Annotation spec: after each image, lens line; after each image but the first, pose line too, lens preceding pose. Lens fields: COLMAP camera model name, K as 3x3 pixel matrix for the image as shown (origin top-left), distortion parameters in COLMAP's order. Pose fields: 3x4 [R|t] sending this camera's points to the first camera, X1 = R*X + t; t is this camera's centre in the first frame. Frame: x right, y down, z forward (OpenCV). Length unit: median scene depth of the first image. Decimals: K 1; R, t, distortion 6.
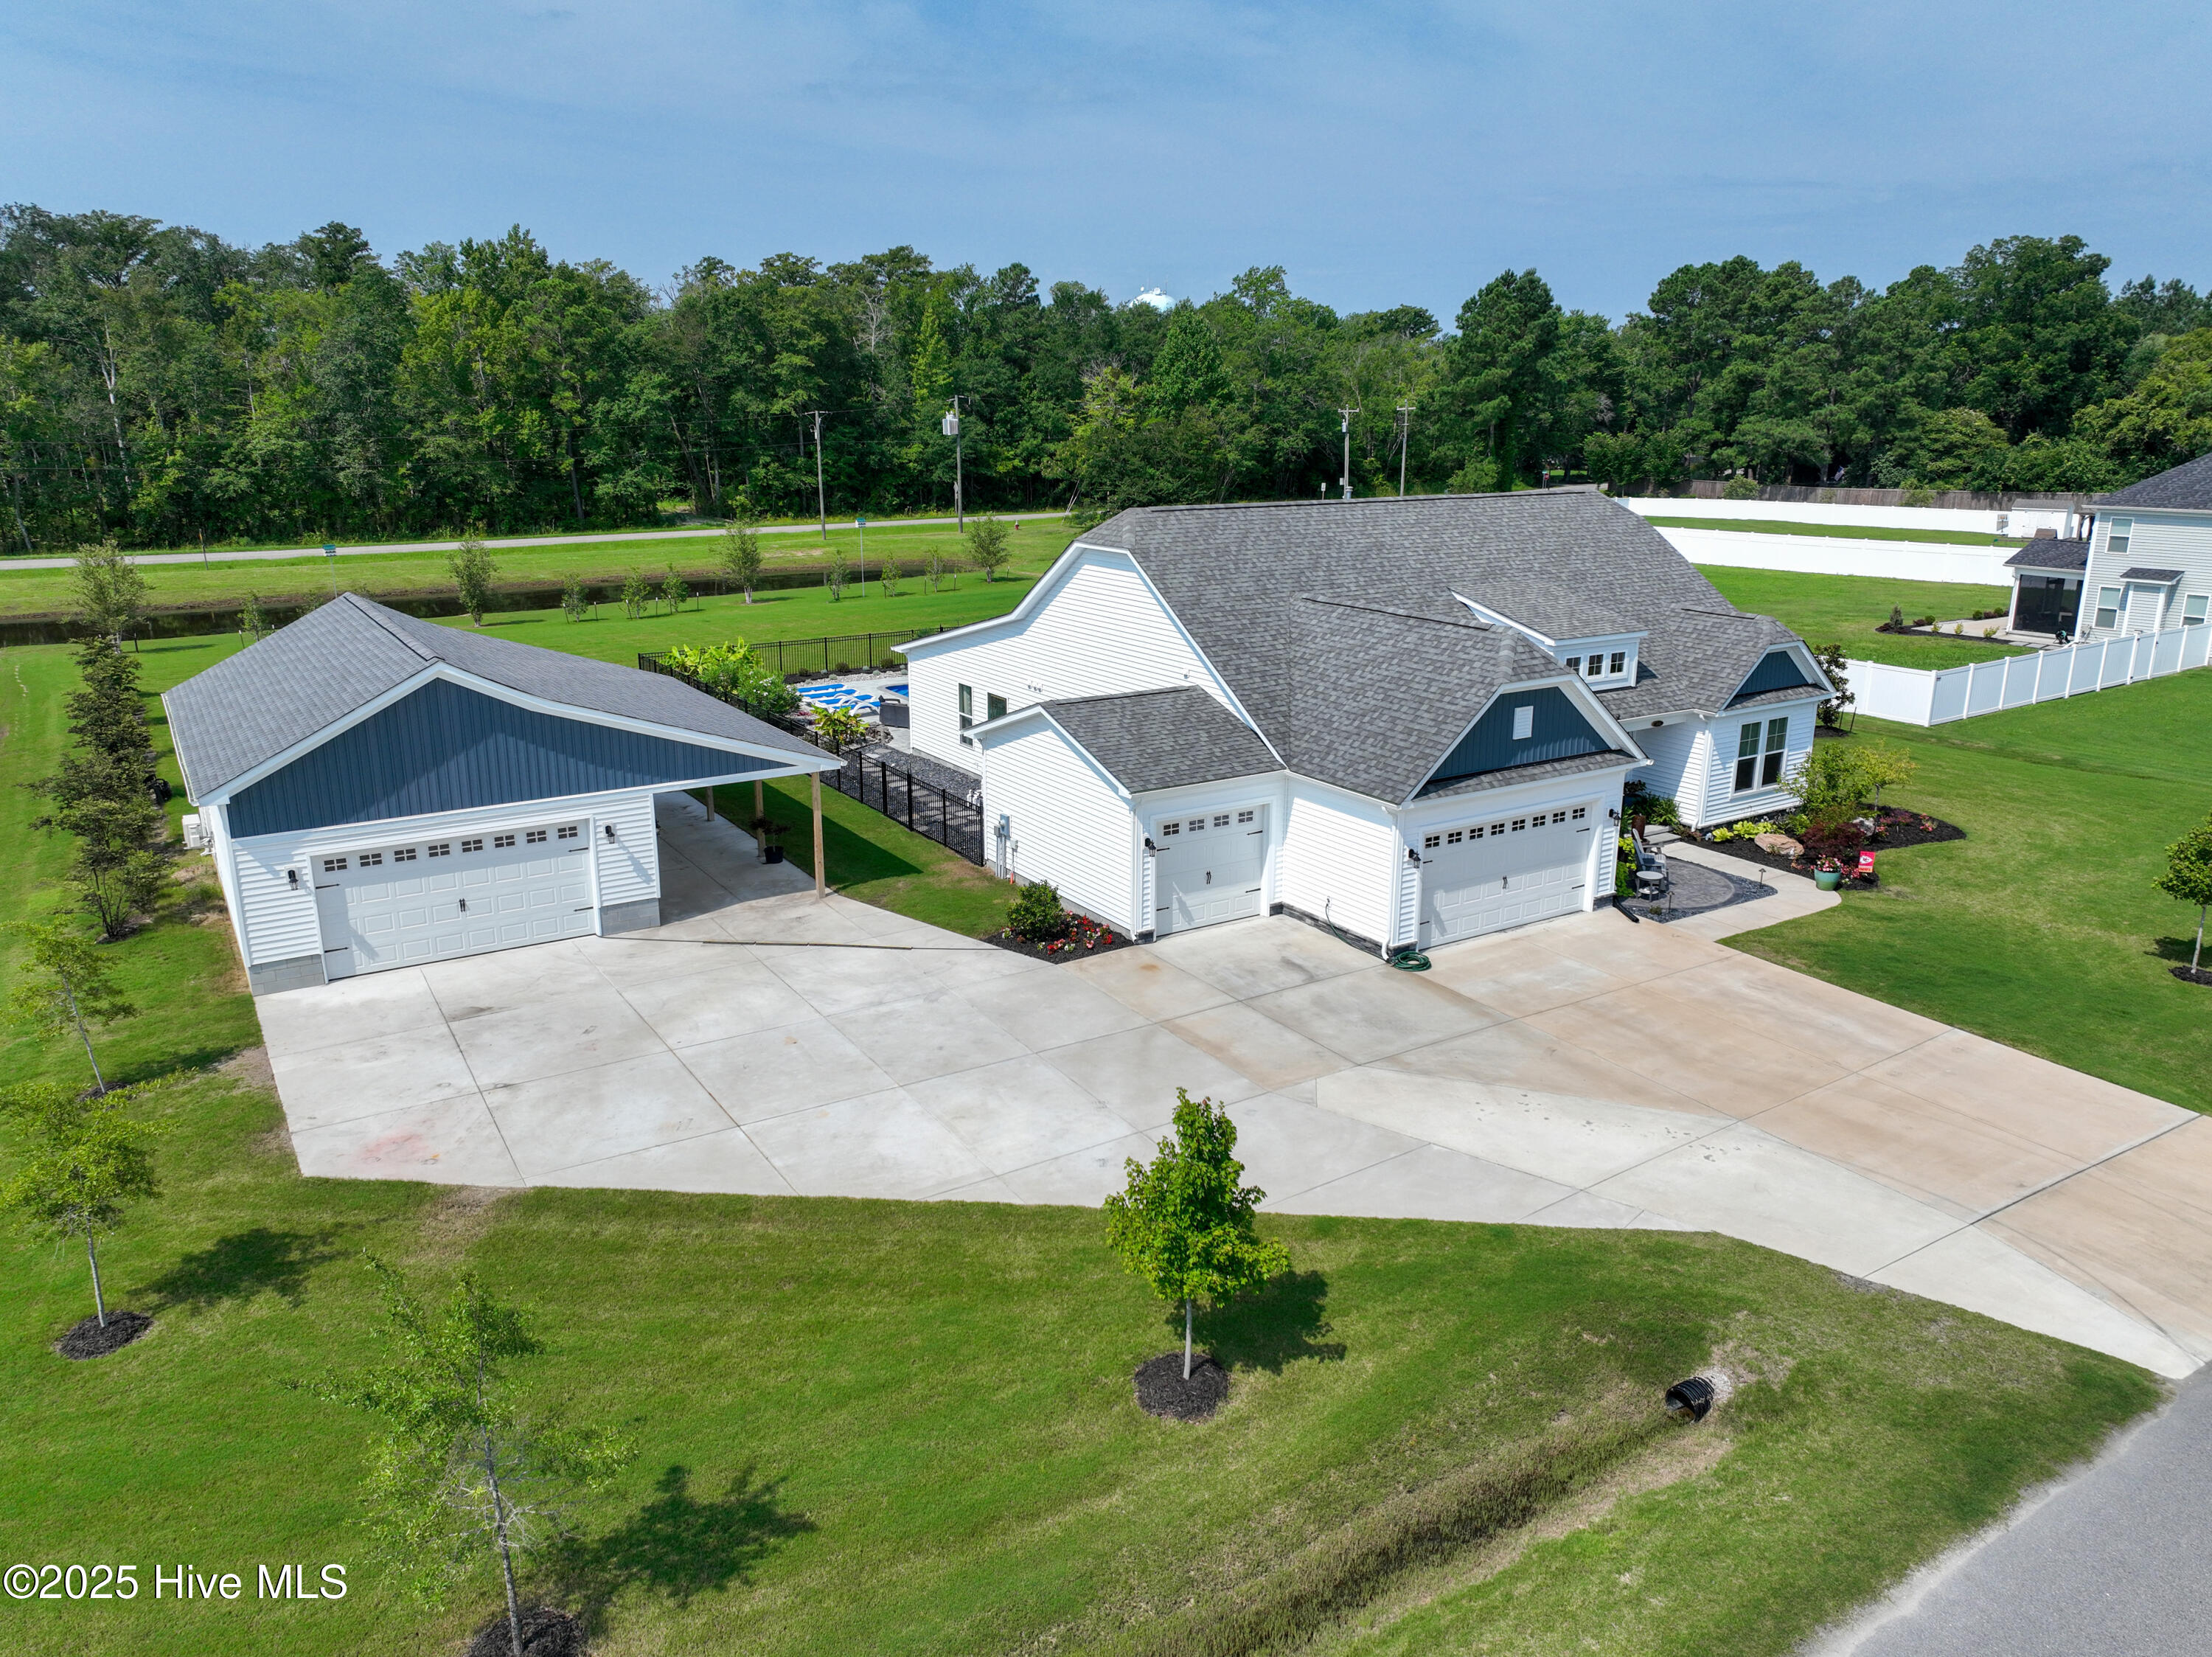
lens RADIAL K [[1553.1, 0, 1106.4], [0, 1553.1, 827.1], [0, 0, 1]] dist [-0.000735, 0.017042]
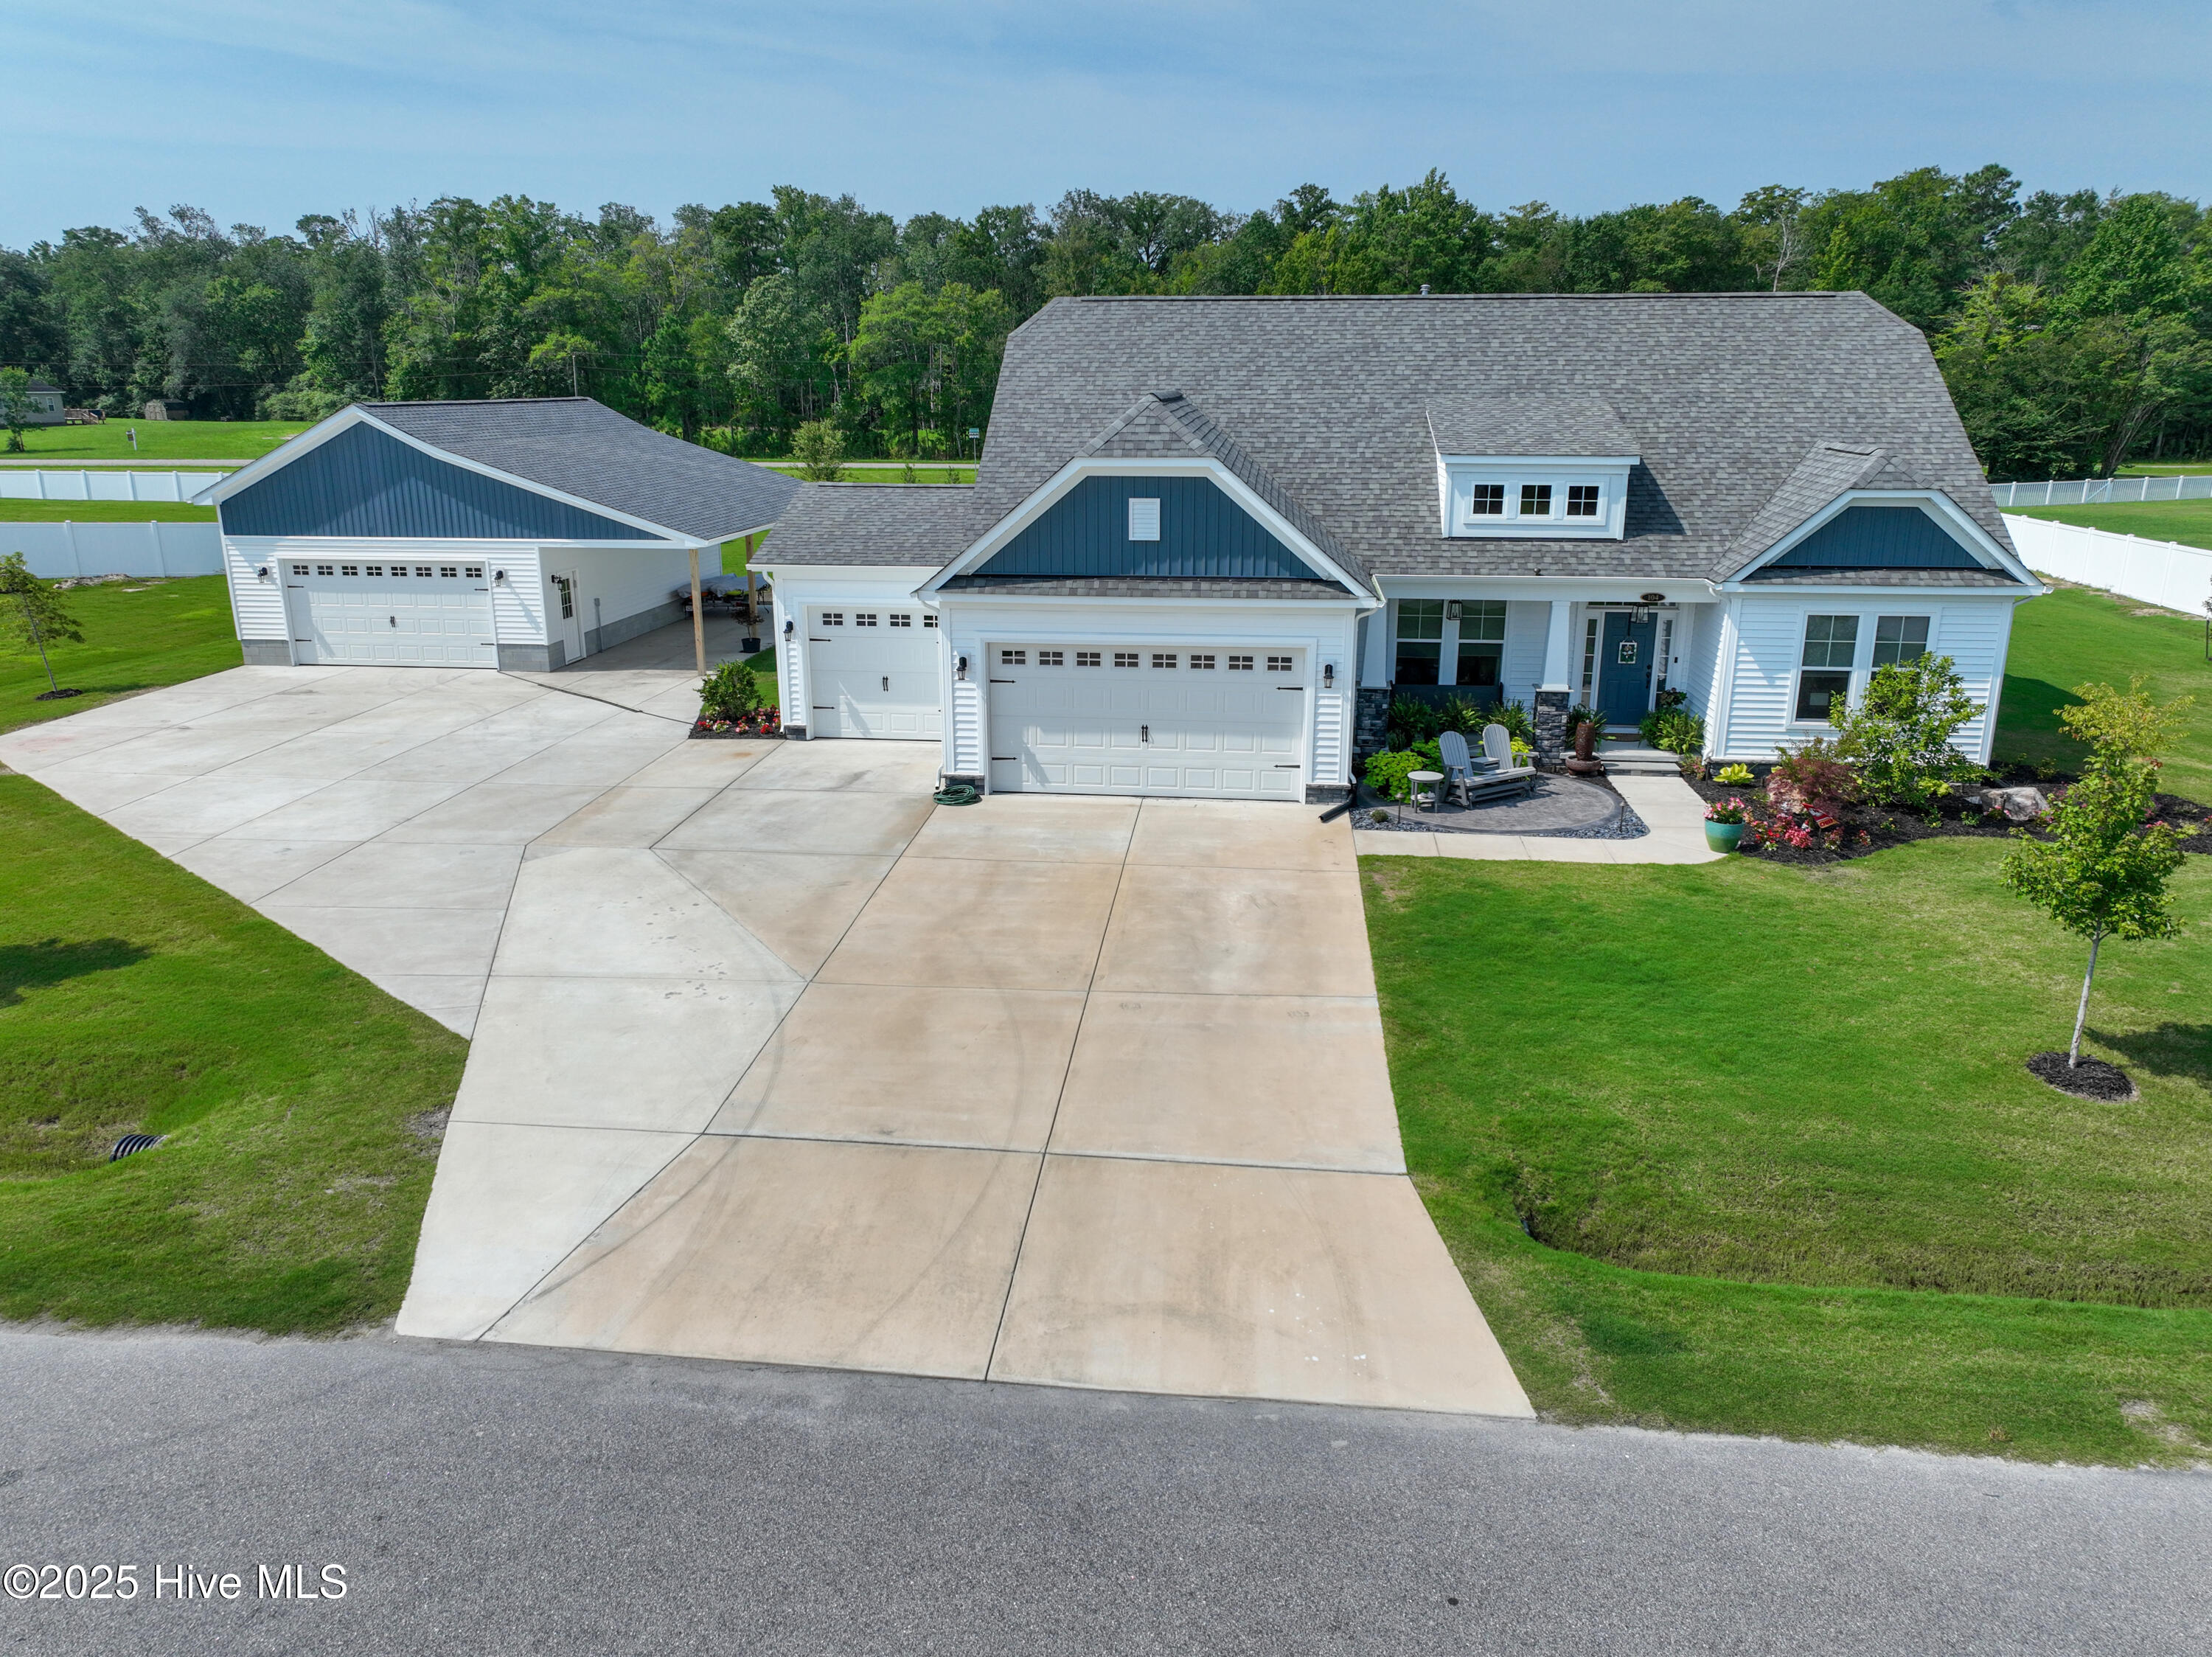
lens RADIAL K [[1553.1, 0, 1106.4], [0, 1553.1, 827.1], [0, 0, 1]] dist [-0.000735, 0.017042]
pose [[0.776897, 0.172553, -0.605522, 0.699212], [-0.166000, 0.983822, 0.067374, 0.031674], [0.607351, 0.048174, 0.792972, 0.364592]]
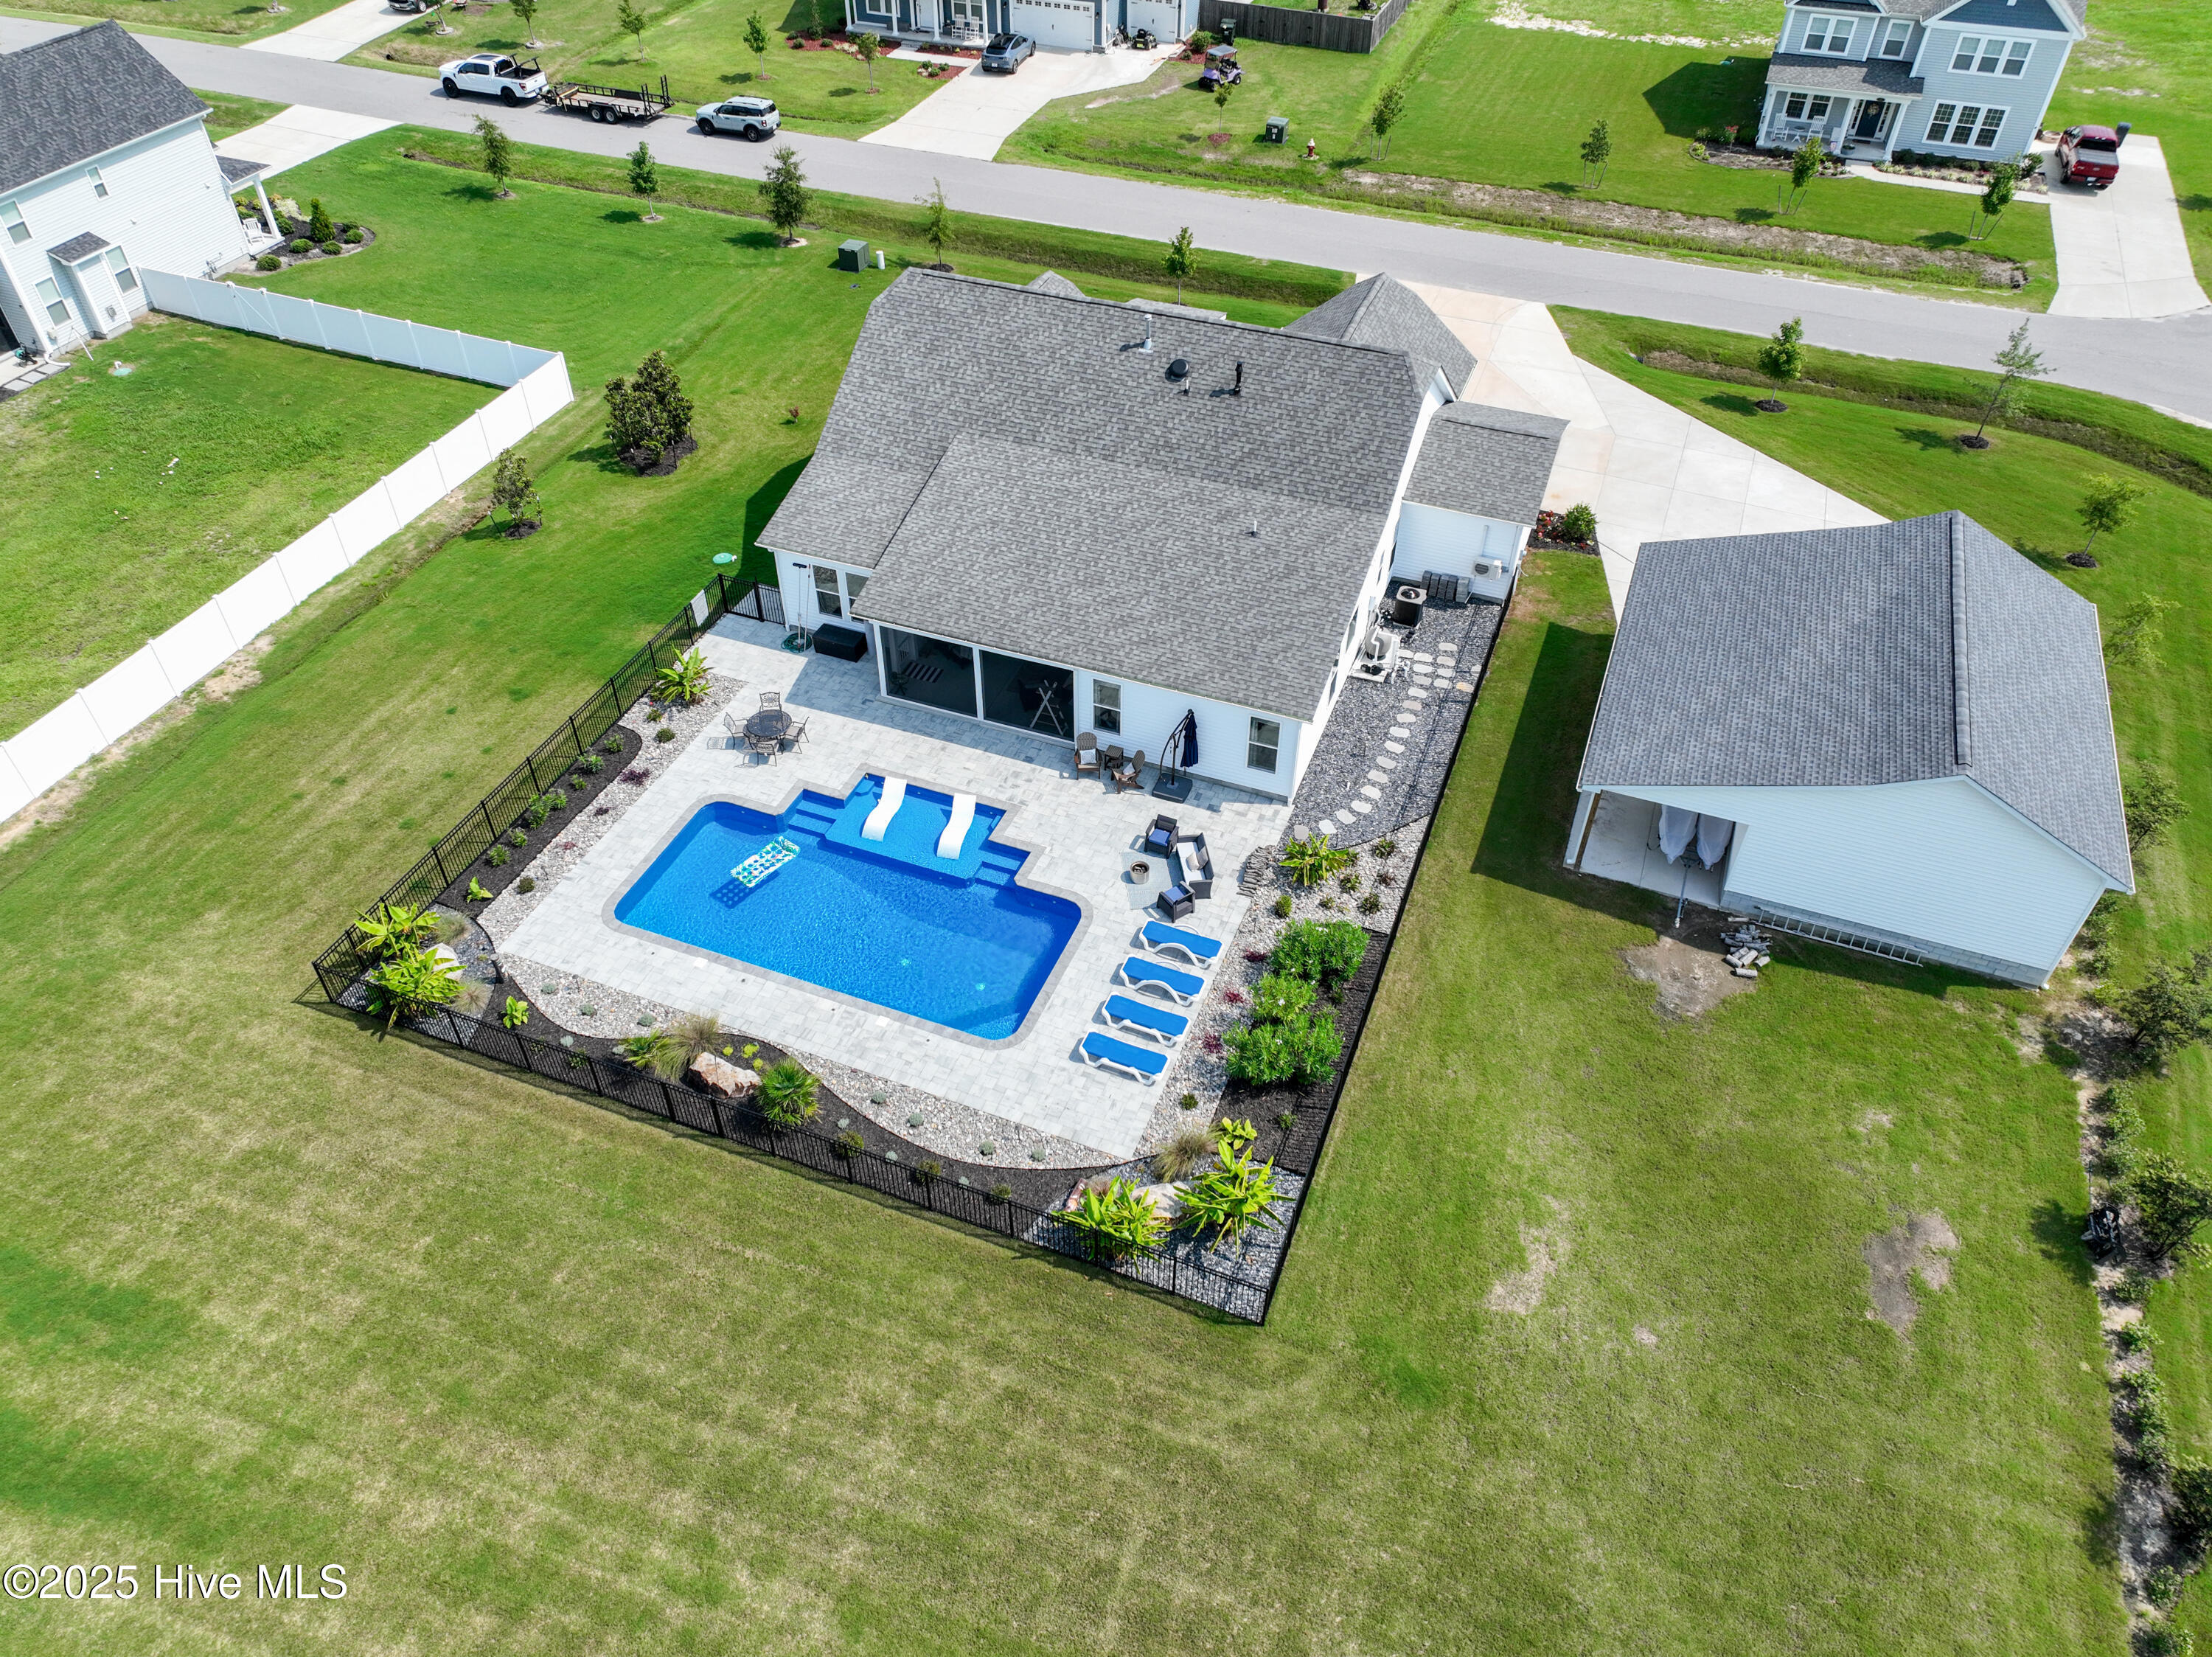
lens RADIAL K [[1553.1, 0, 1106.4], [0, 1553.1, 827.1], [0, 0, 1]] dist [-0.000735, 0.017042]
pose [[-0.593621, -0.549867, 0.587589, -0.864477], [0.207289, 0.601039, 0.771870, -1.092257], [-0.777590, 0.579999, -0.242807, 1.900230]]
